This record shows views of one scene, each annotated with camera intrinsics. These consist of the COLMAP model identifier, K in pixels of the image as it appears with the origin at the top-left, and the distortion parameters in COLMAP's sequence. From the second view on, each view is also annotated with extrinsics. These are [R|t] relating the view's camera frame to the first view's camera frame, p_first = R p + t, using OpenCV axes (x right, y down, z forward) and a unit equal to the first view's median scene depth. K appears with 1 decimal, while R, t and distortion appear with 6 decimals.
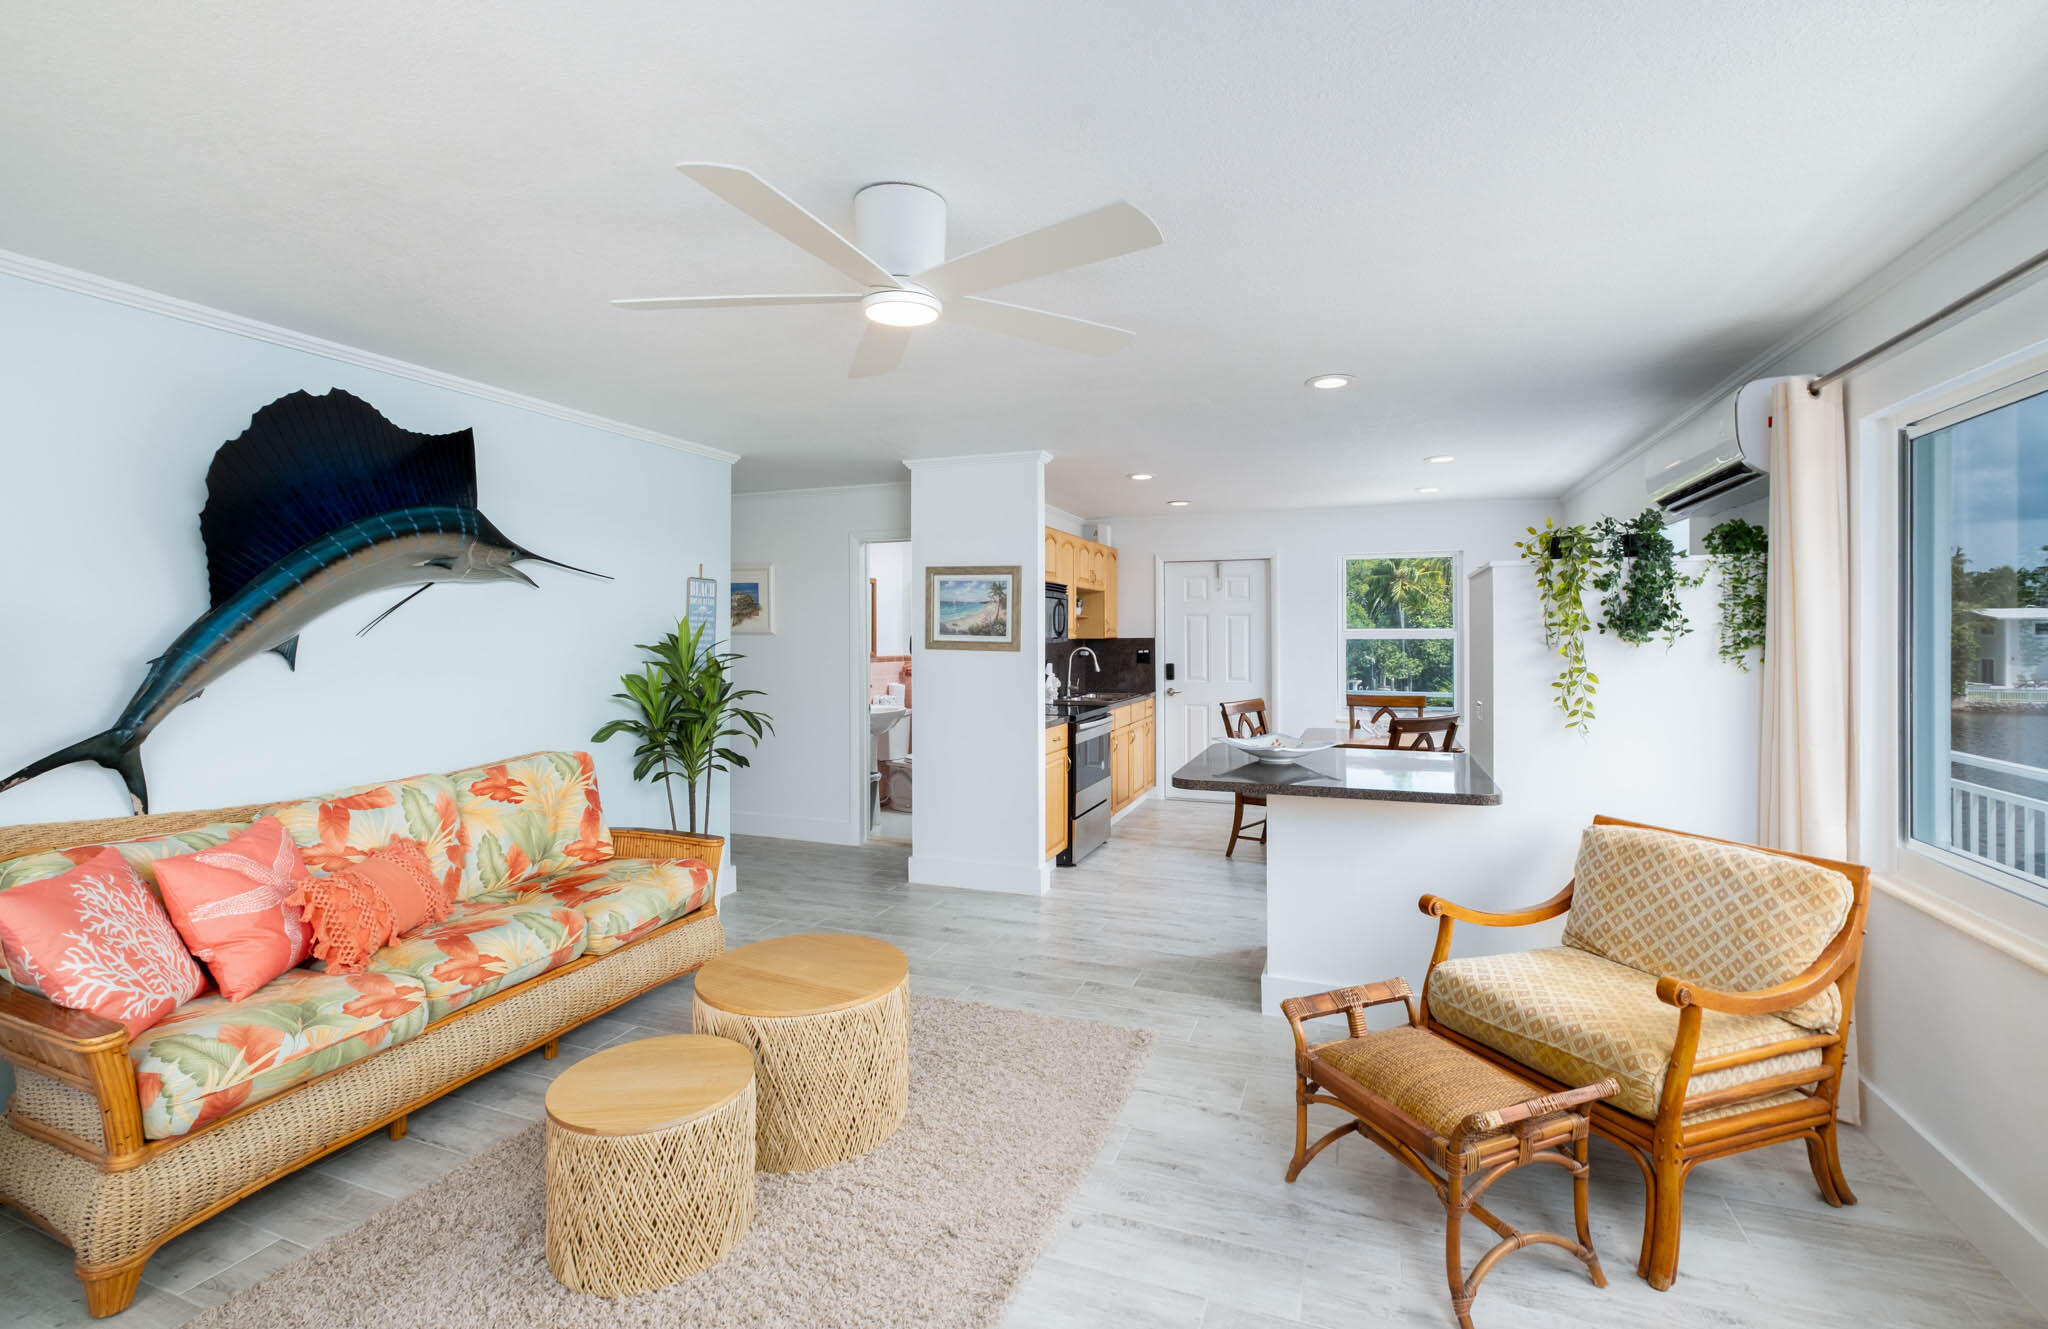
lens RADIAL K [[881.9, 0, 1031.4], [0, 881.9, 639.5], [0, 0, 1]] dist [0.000299, 0.000100]
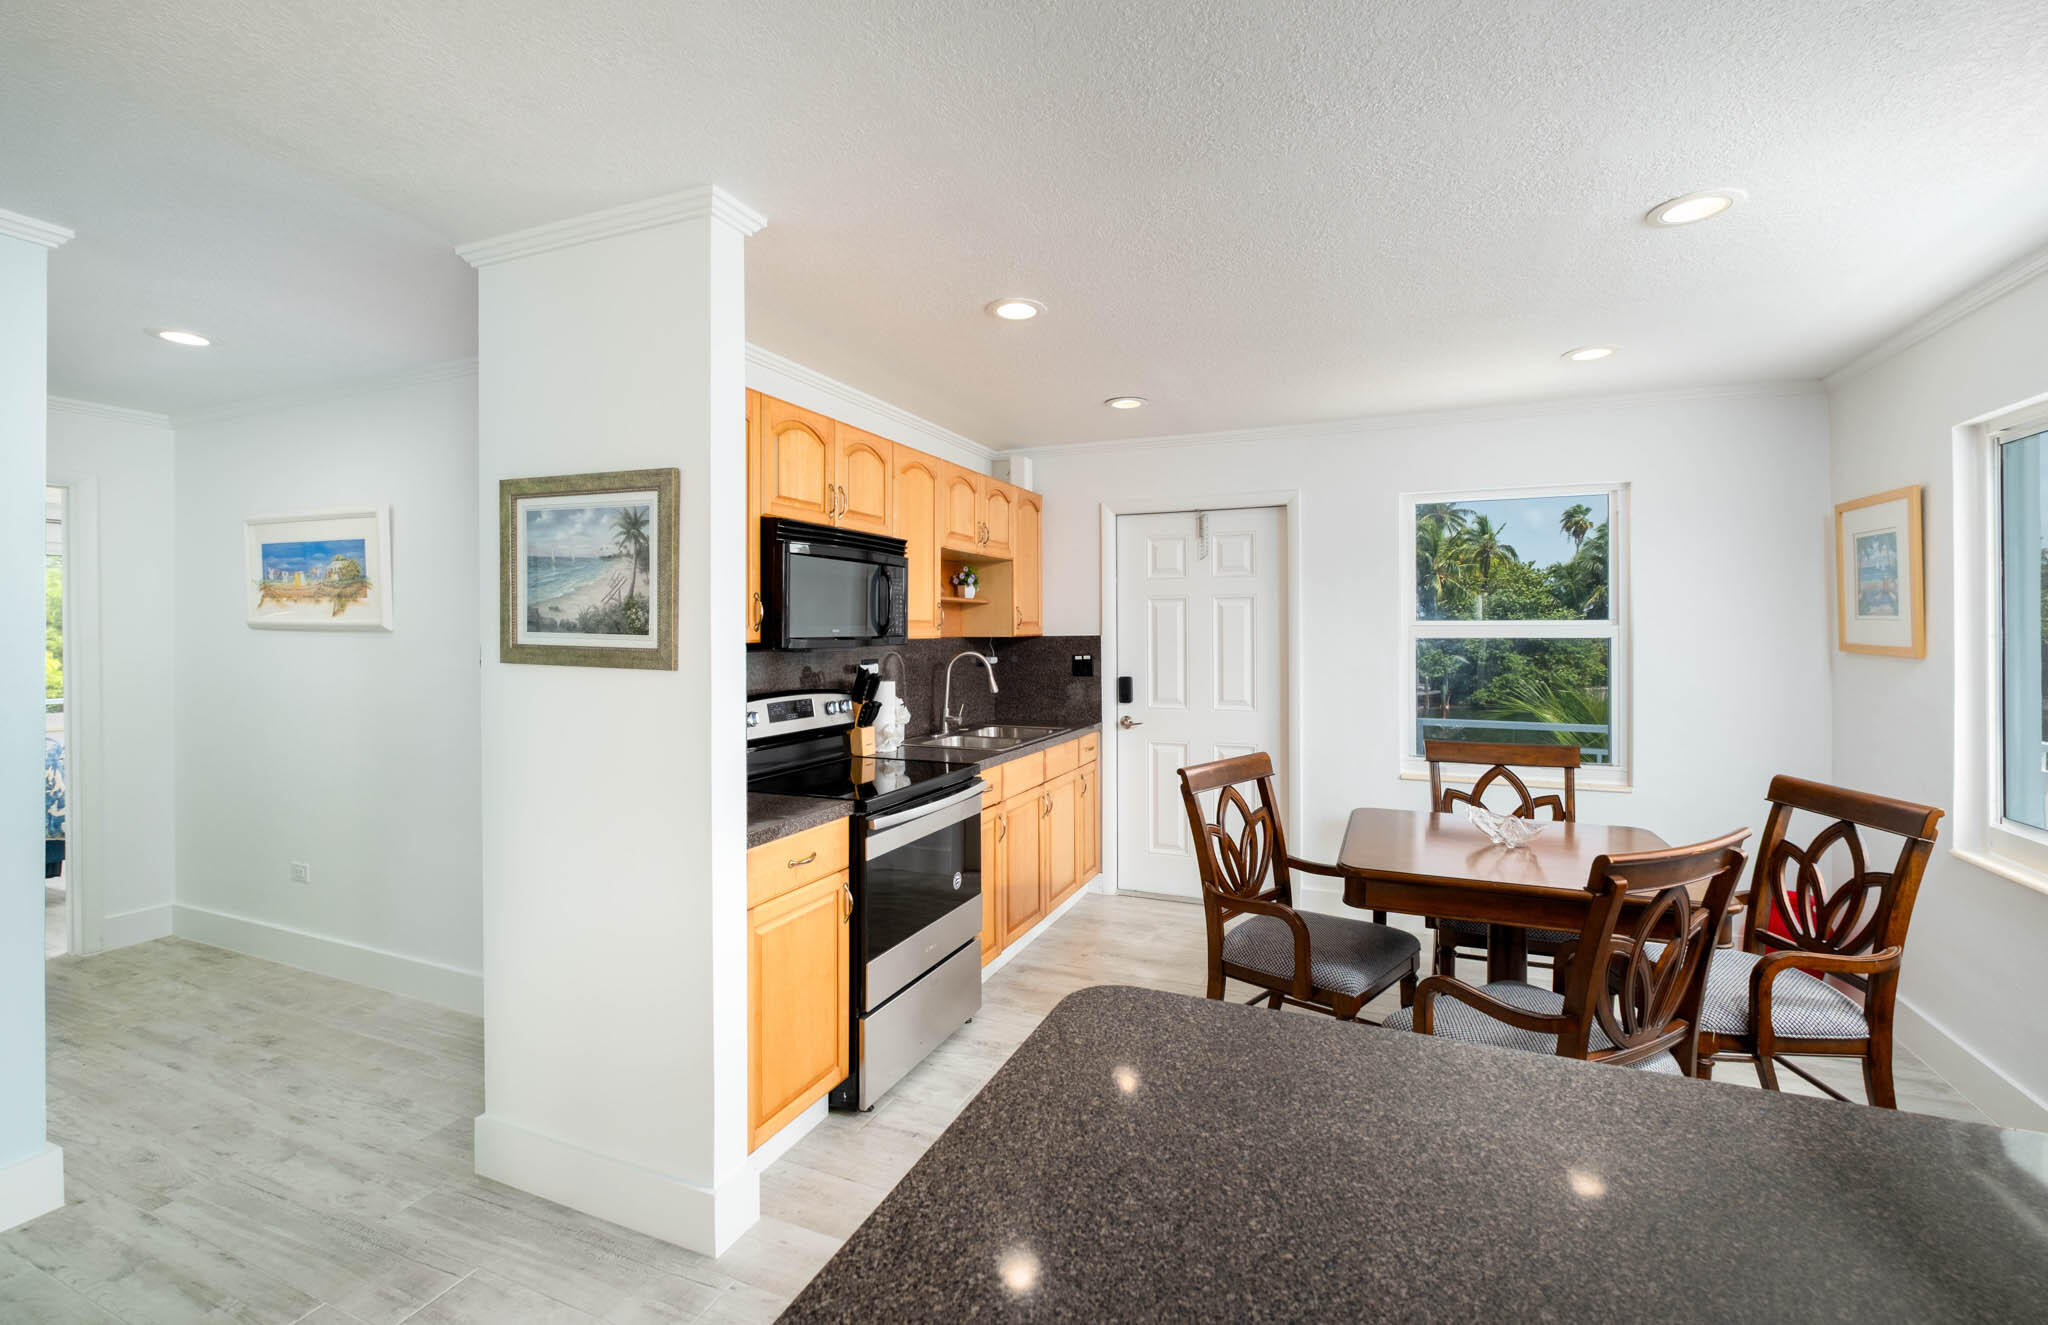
lens RADIAL K [[868.6, 0, 1020.8], [0, 868.6, 628.2], [0, 0, 1]] dist [0.000616, 0.000042]
pose [[0.998971, 0.001160, -0.045335, 0.166116], [-0.001474, 0.999975, -0.006891, -0.004400], [0.045326, 0.006951, 0.998948, 0.570026]]
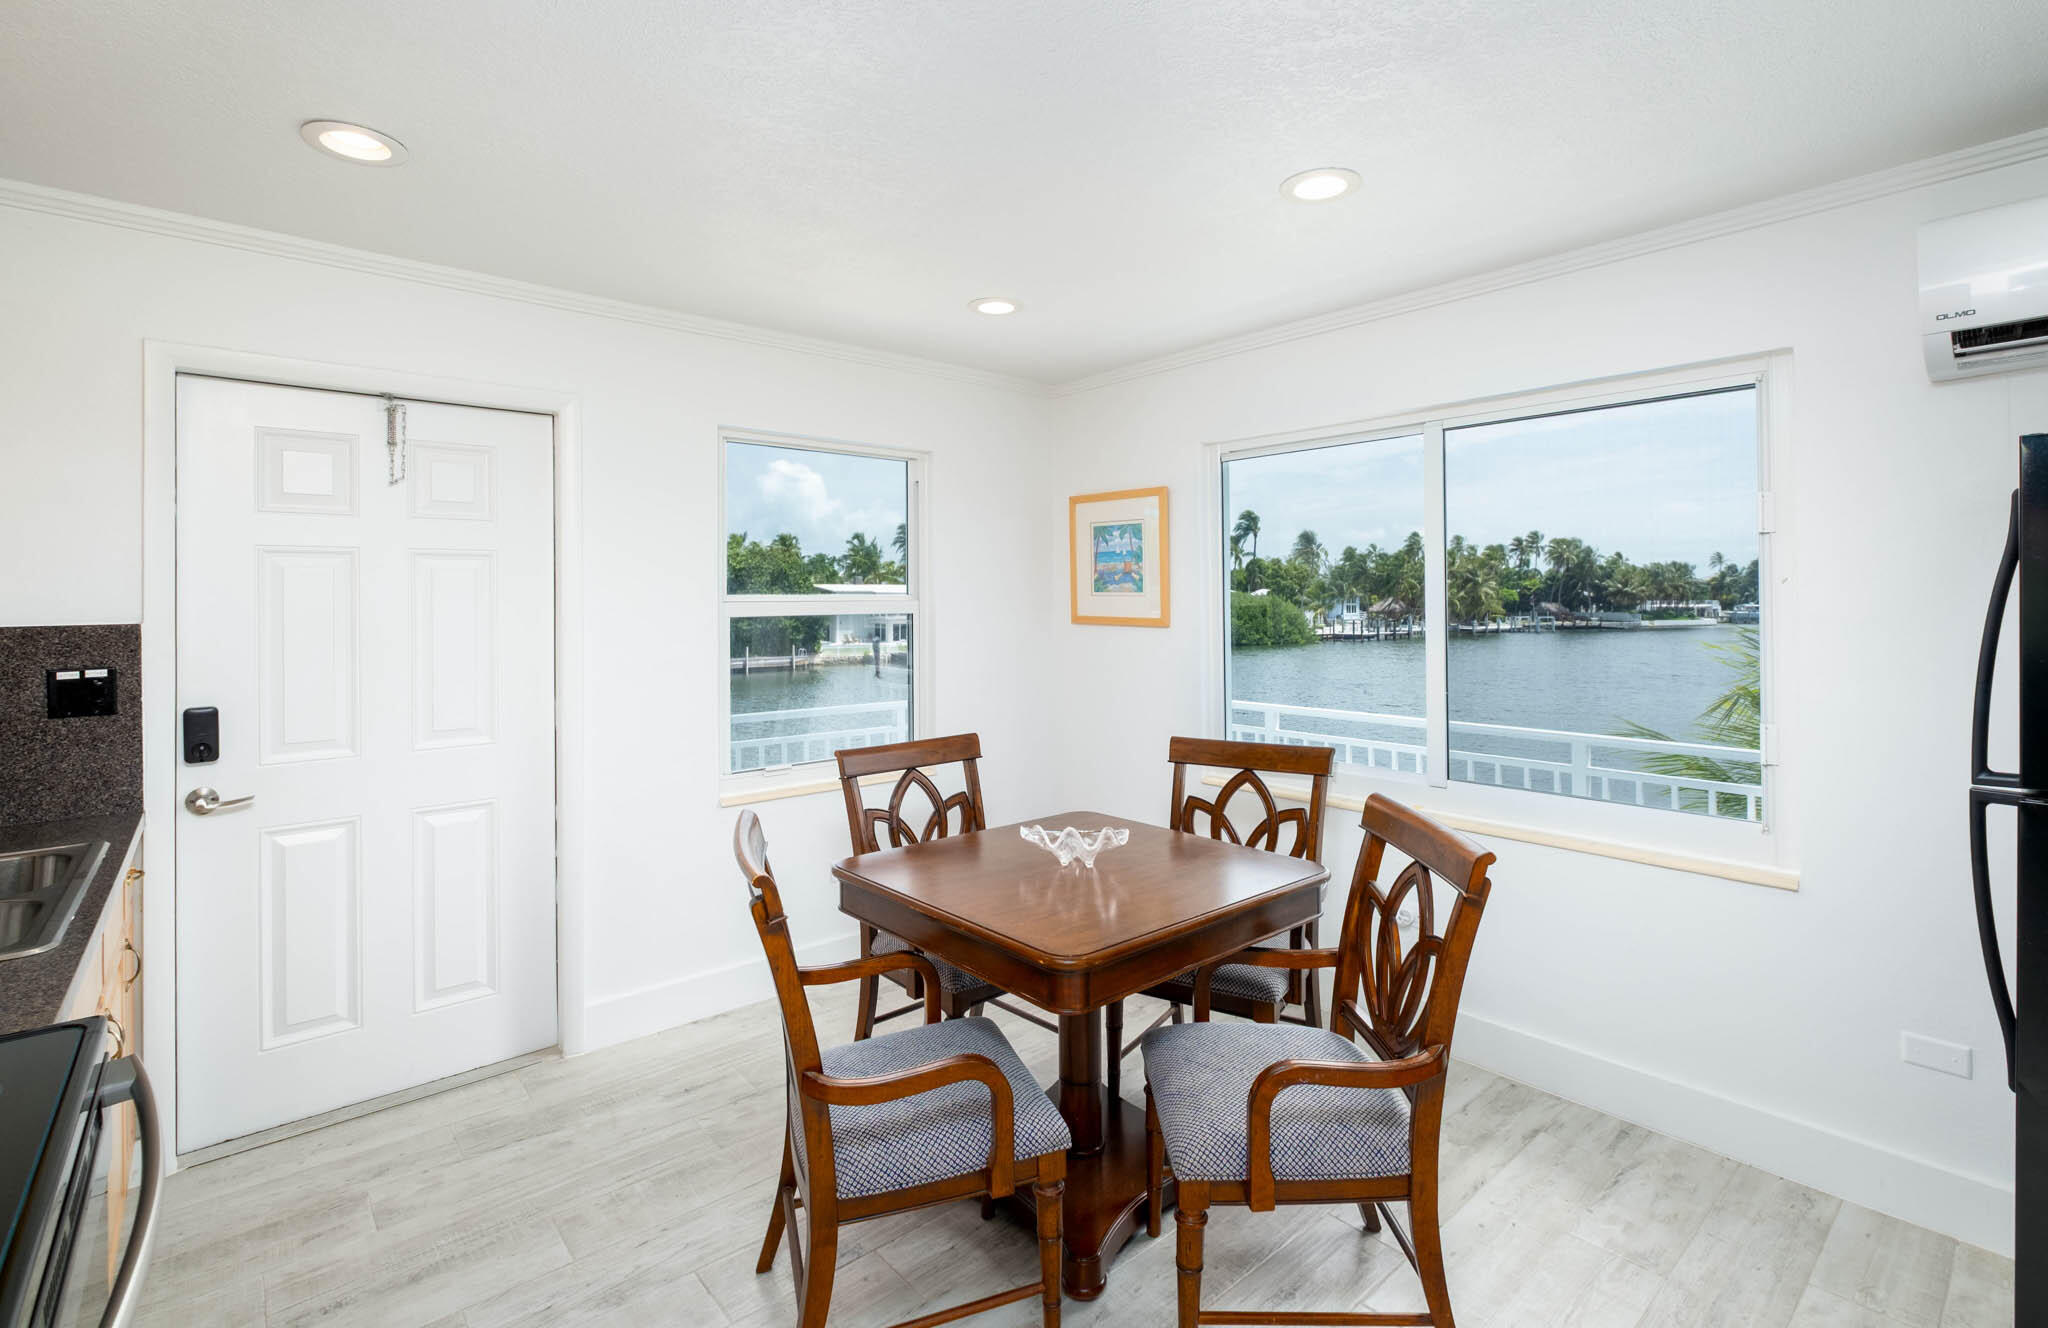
lens RADIAL K [[937.5, 0, 1025.1], [0, 937.5, 594.7], [0, 0, 1]] dist [0.001243, 0.000116]
pose [[0.477699, 0.005531, 0.878506, 0.013477], [0.010517, 0.999873, -0.012013, -0.007667], [-0.878461, 0.014978, 0.477580, 0.892601]]
